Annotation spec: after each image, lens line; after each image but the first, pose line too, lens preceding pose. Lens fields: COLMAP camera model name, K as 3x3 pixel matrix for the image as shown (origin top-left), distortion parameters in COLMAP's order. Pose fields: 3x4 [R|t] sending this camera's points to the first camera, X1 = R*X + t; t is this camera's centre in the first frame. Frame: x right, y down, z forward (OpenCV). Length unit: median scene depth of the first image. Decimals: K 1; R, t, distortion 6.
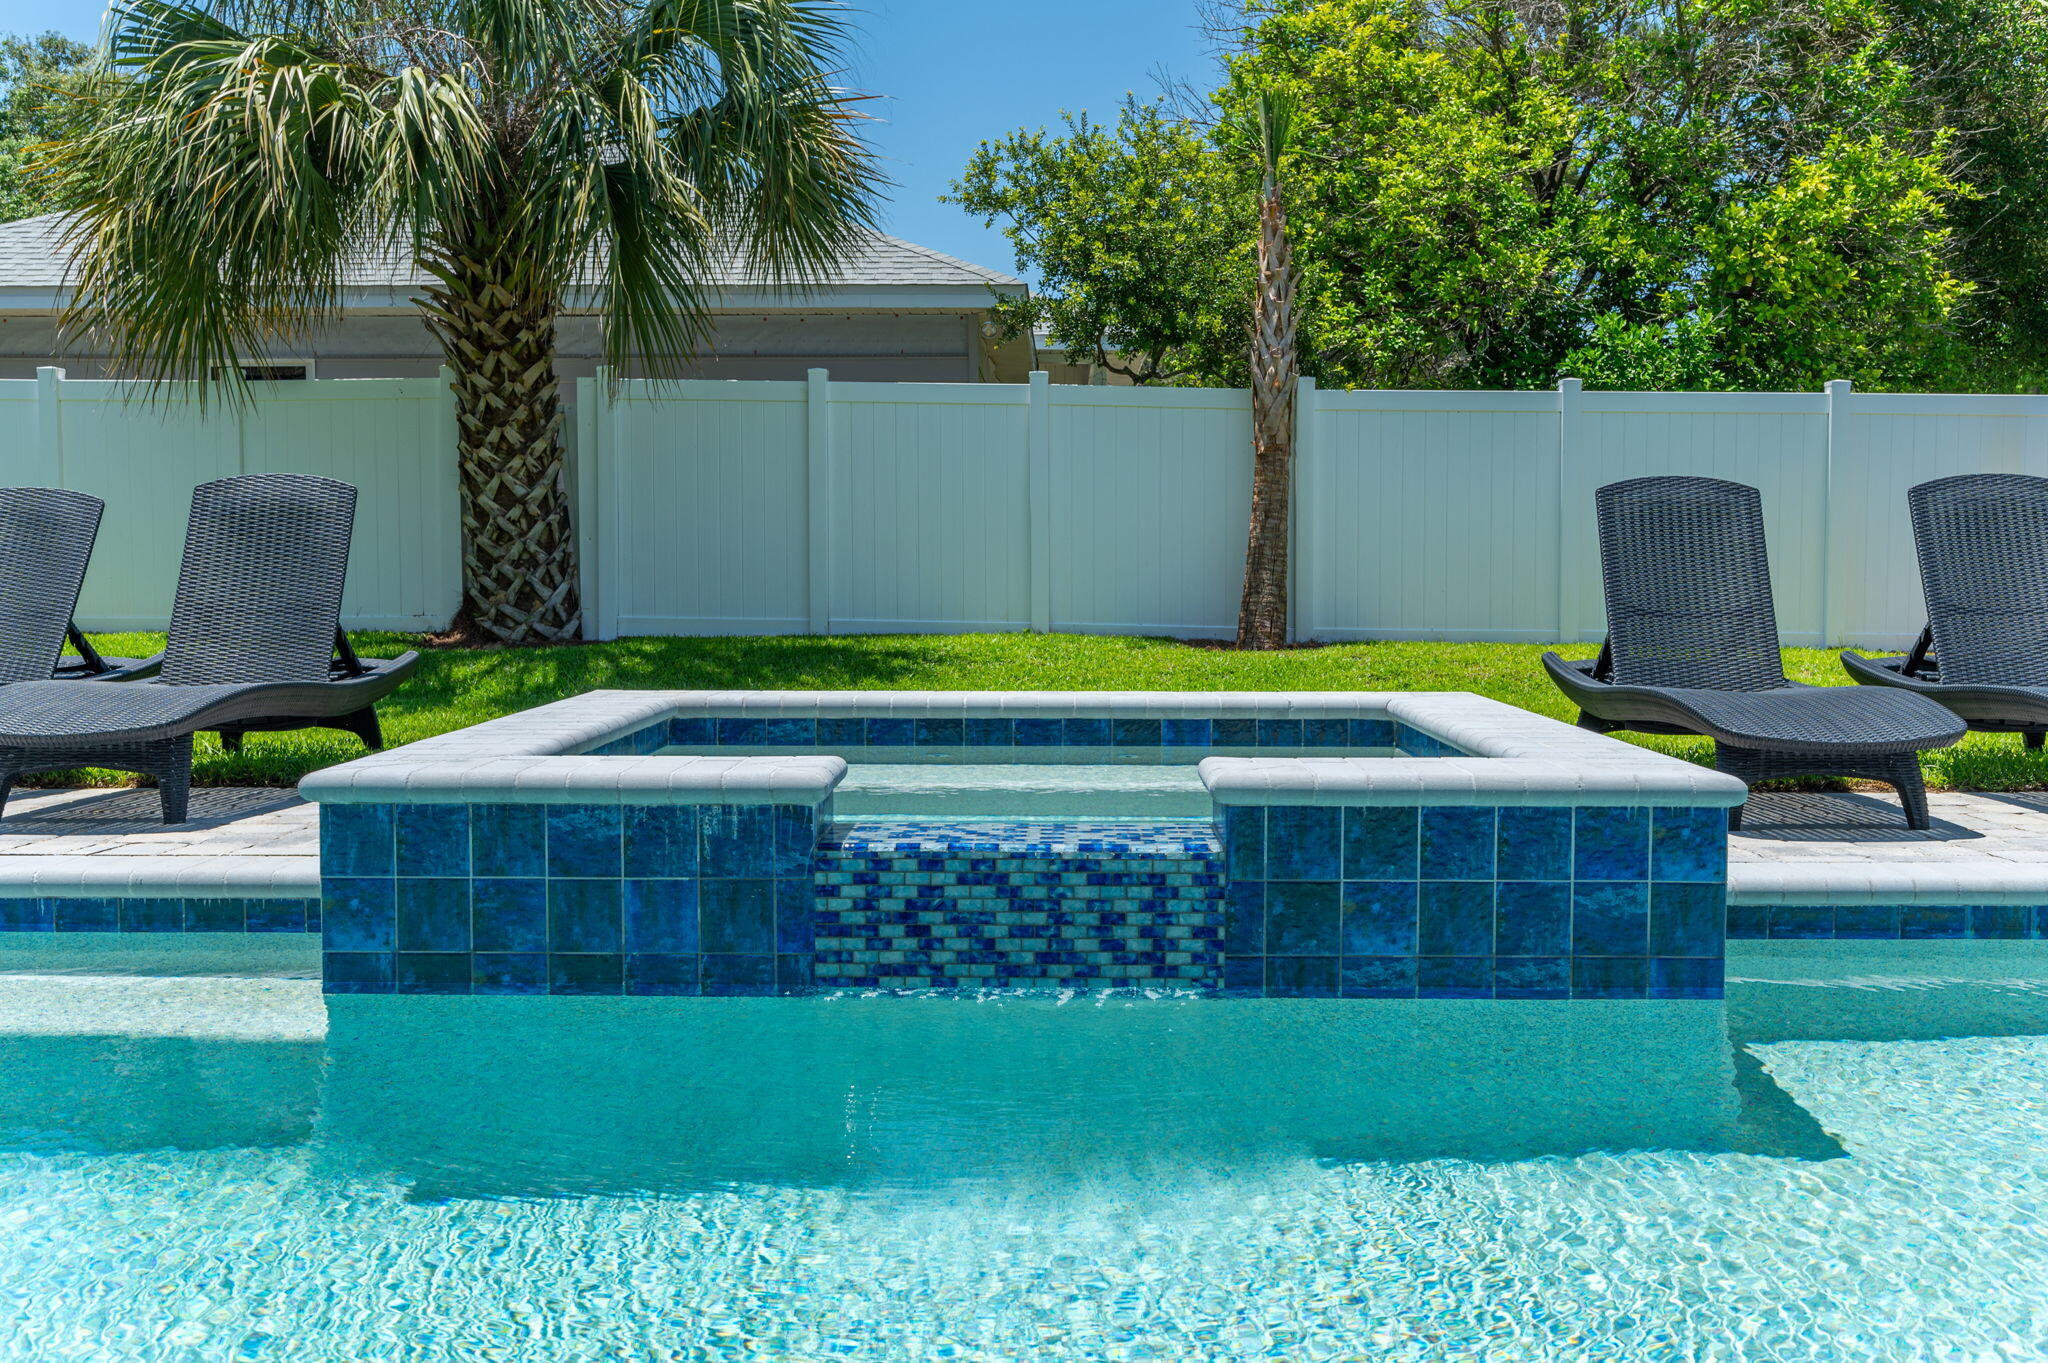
lens RADIAL K [[1840.3, 0, 1023.7], [0, 1840.3, 644.8], [0, 0, 1]] dist [0.002407, -0.008655]
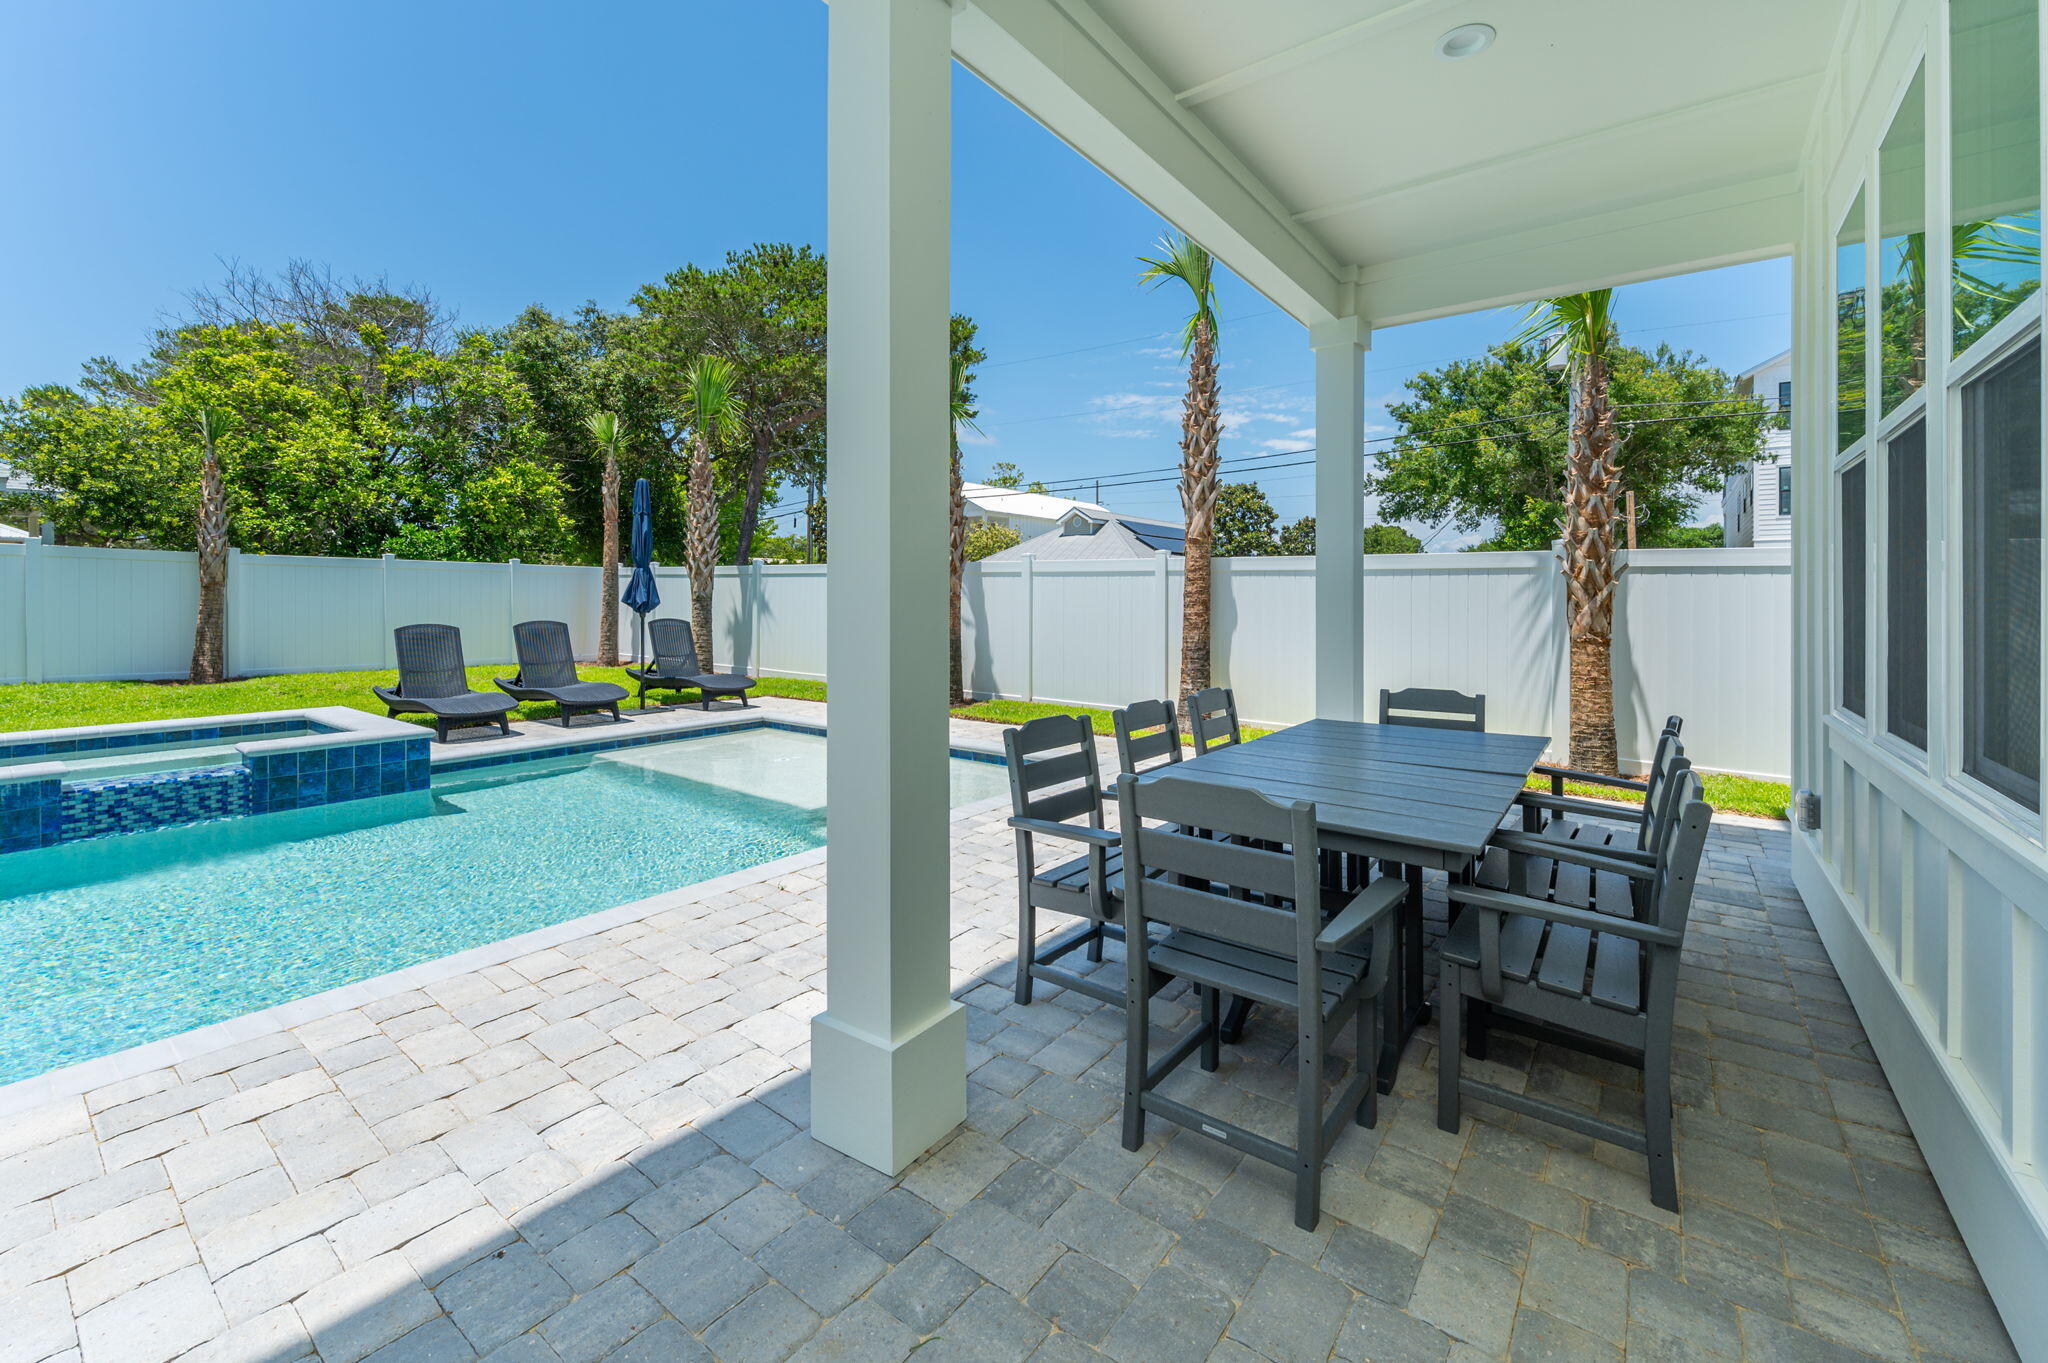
lens RADIAL K [[829.5, 0, 1023.9], [0, 829.5, 600.1], [0, 0, 1]] dist [-0.000268, -0.003744]
pose [[0.593813, -0.001403, 0.804602, -0.067611], [0.042625, 0.998649, -0.029717, -0.023484], [-0.803473, 0.051943, 0.593071, -0.259842]]
